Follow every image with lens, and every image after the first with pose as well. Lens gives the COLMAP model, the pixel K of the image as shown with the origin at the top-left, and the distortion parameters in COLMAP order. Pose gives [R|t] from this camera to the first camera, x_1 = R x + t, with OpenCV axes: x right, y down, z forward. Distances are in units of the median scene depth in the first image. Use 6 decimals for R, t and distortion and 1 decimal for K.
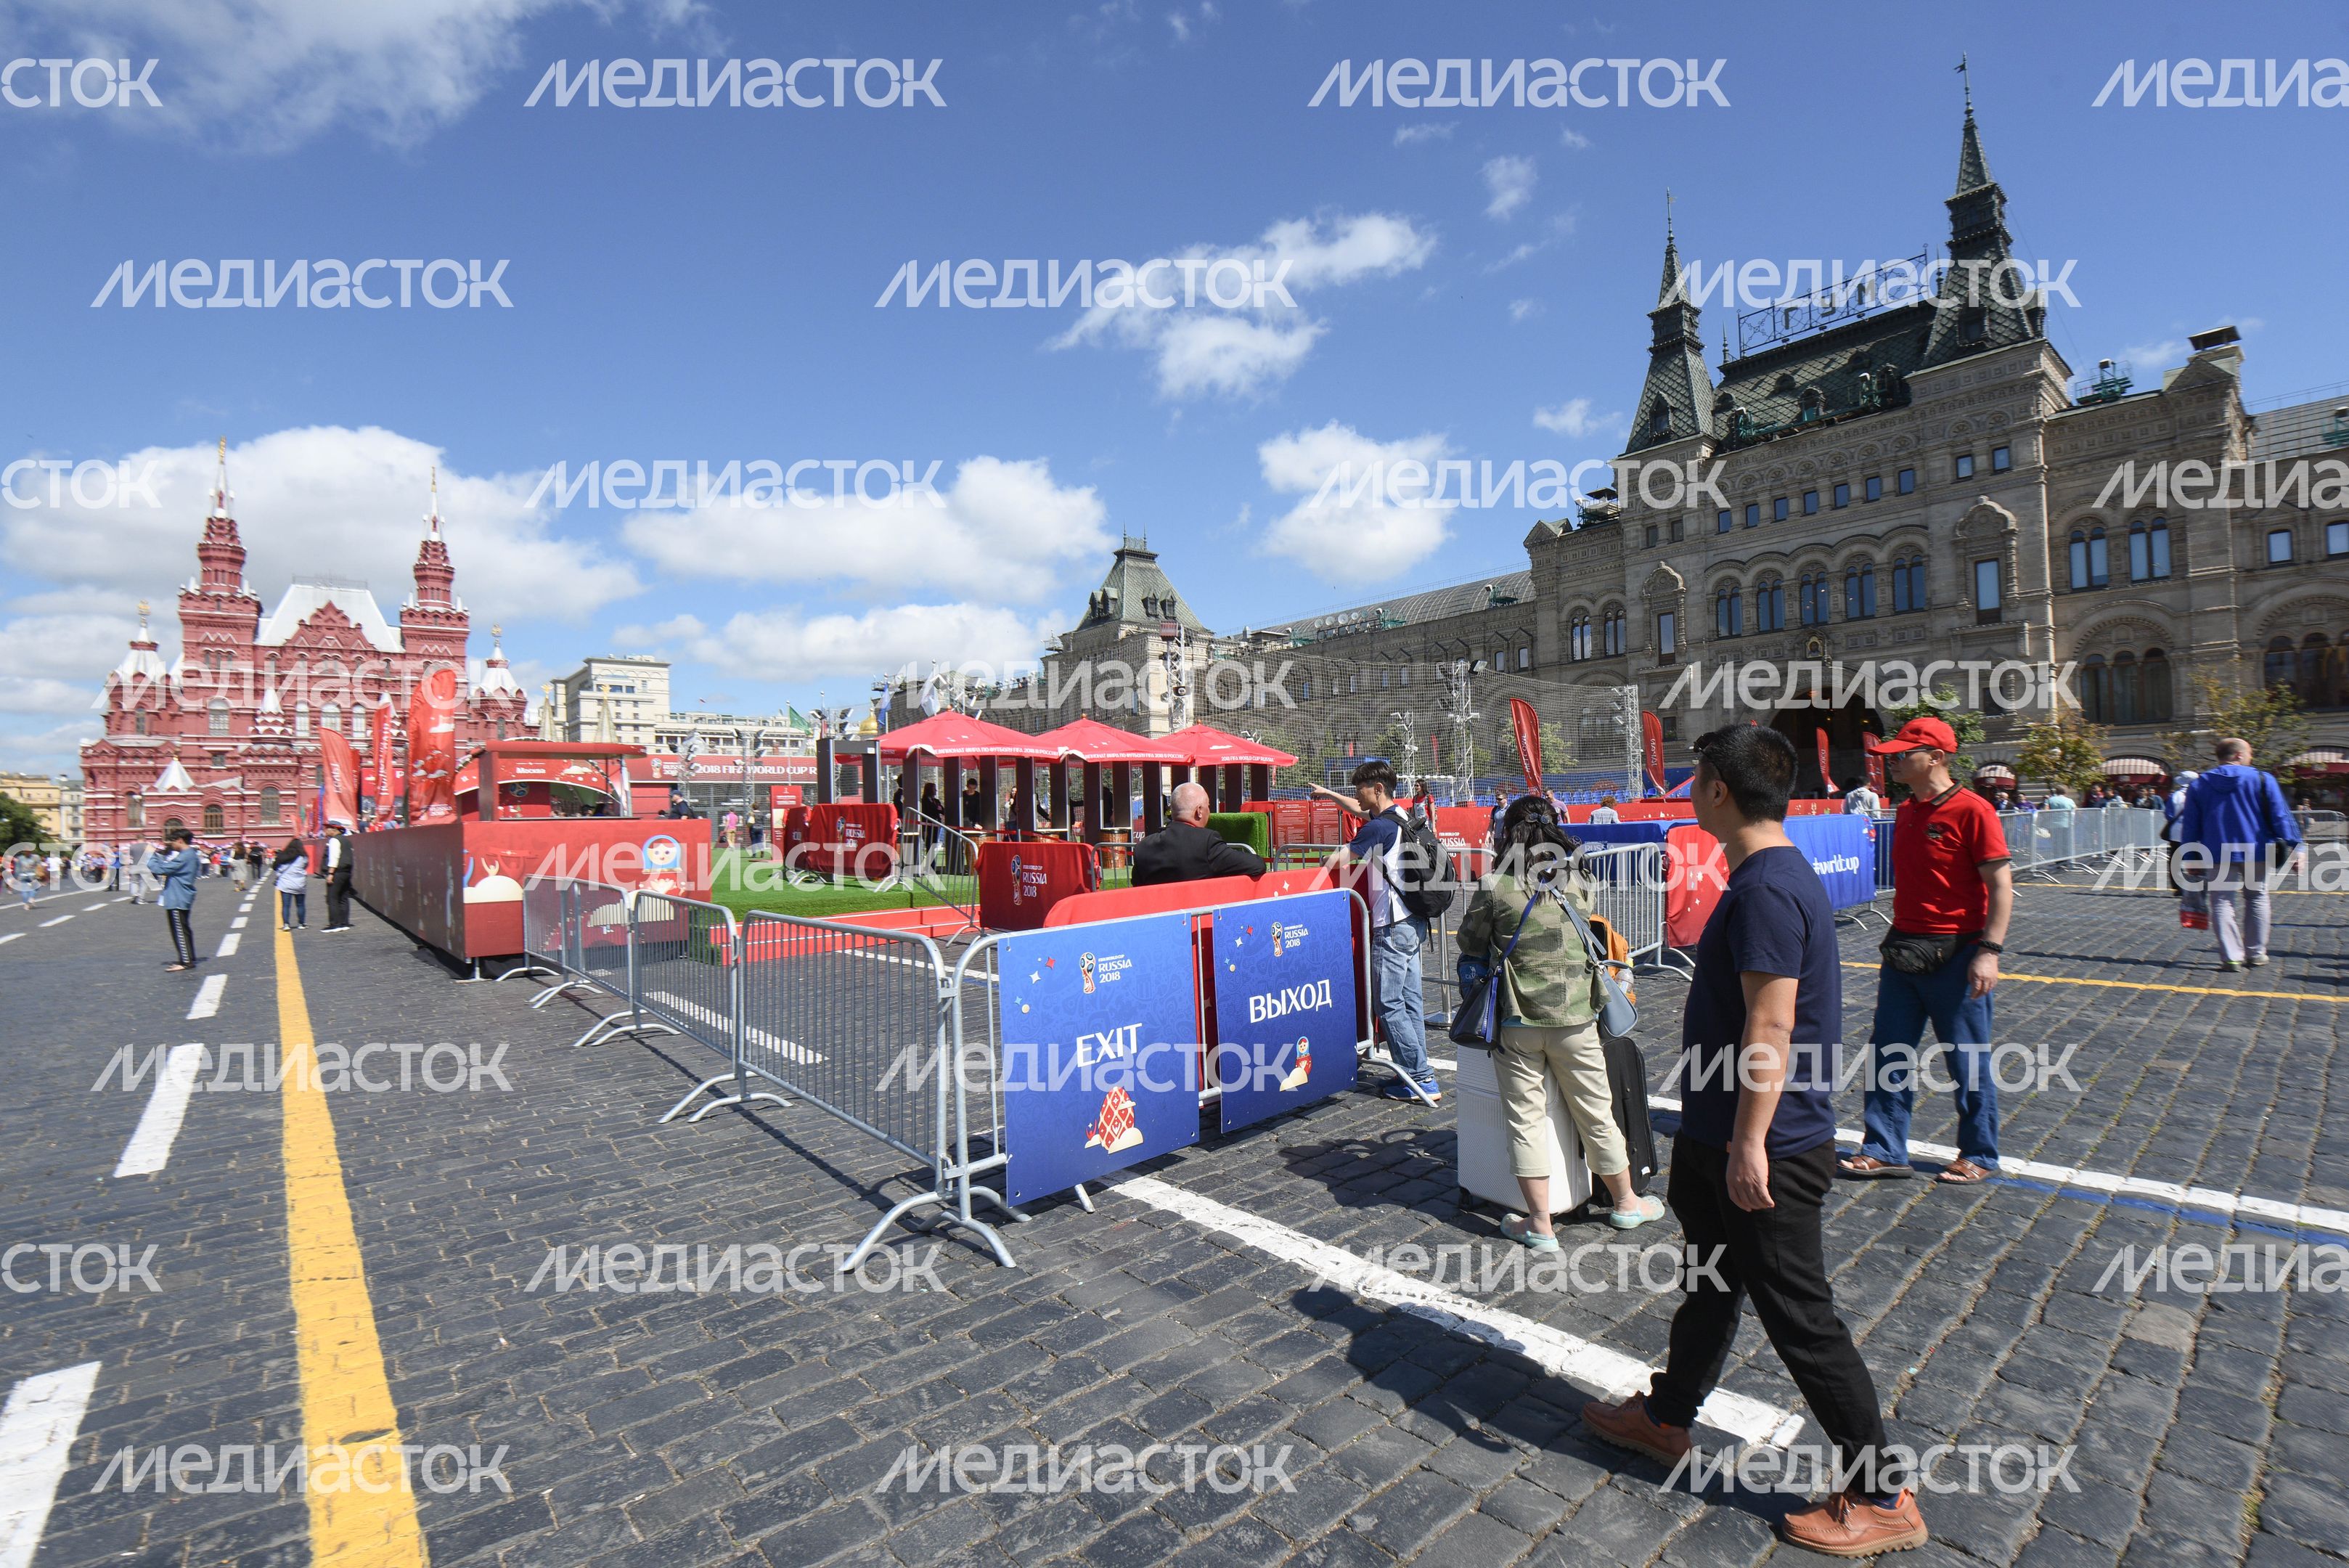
lens RADIAL K [[1073.1, 0, 1181.9], [0, 1073.1, 825.1], [0, 0, 1]] dist [-0.040413, -0.000314]
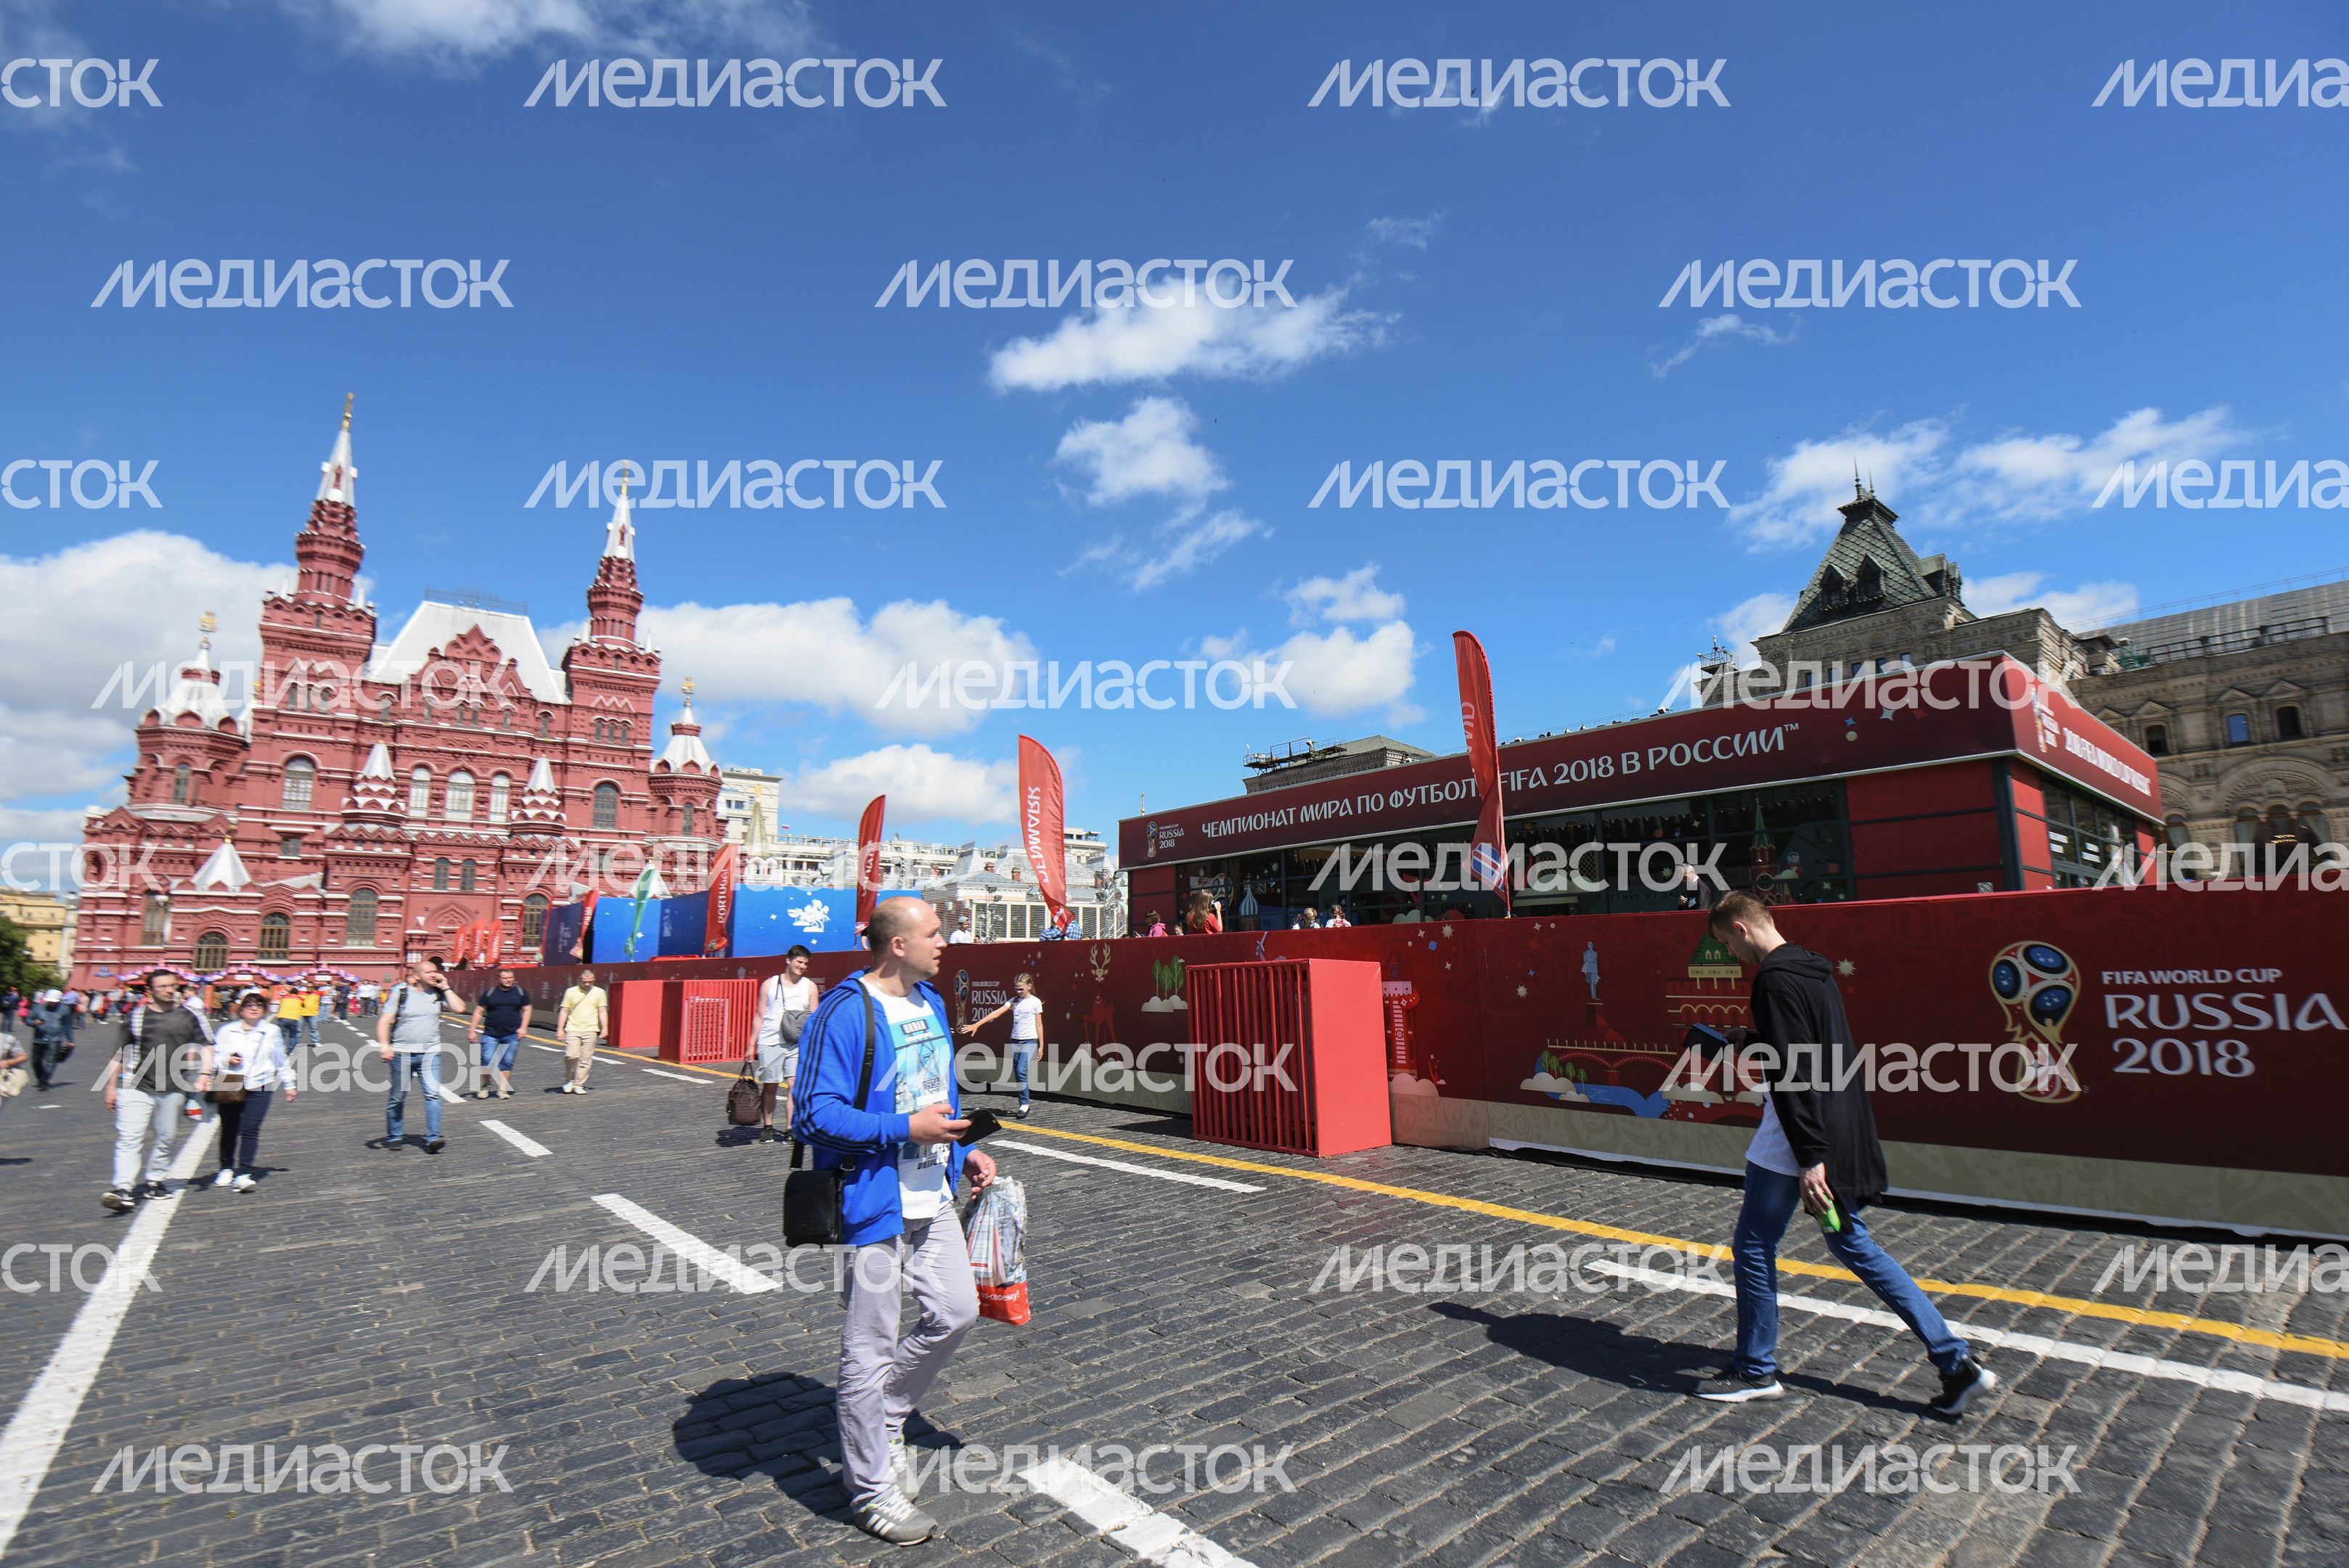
lens RADIAL K [[1073.1, 0, 1181.9], [0, 1073.1, 825.1], [0, 0, 1]] dist [-0.040413, -0.000314]
pose [[0.999880, 0.012696, -0.008875, -0.353606], [-0.013807, 0.990194, -0.139016, 0.008431], [0.007023, 0.139121, 0.990250, 0.341122]]
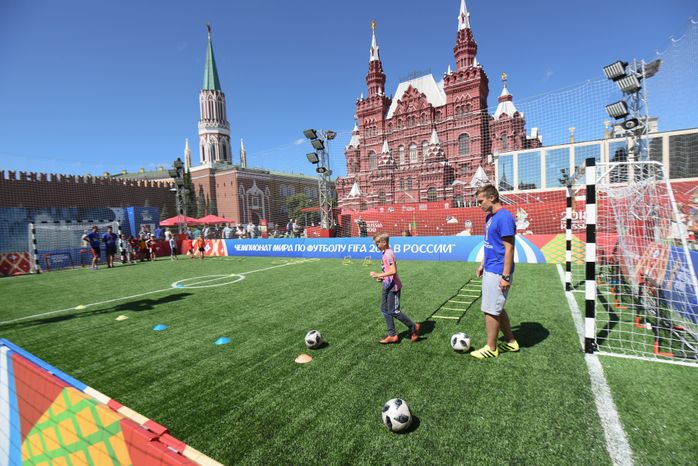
lens RADIAL K [[318.8, 0, 351.2], [0, 318.8, 245.2], [0, 0, 1]] dist [-0.040413, -0.000314]
pose [[0.314805, 0.088760, -0.944997, -0.329443], [0.034701, 0.993876, 0.104911, -0.003181], [0.948522, -0.065819, 0.309797, 0.750141]]
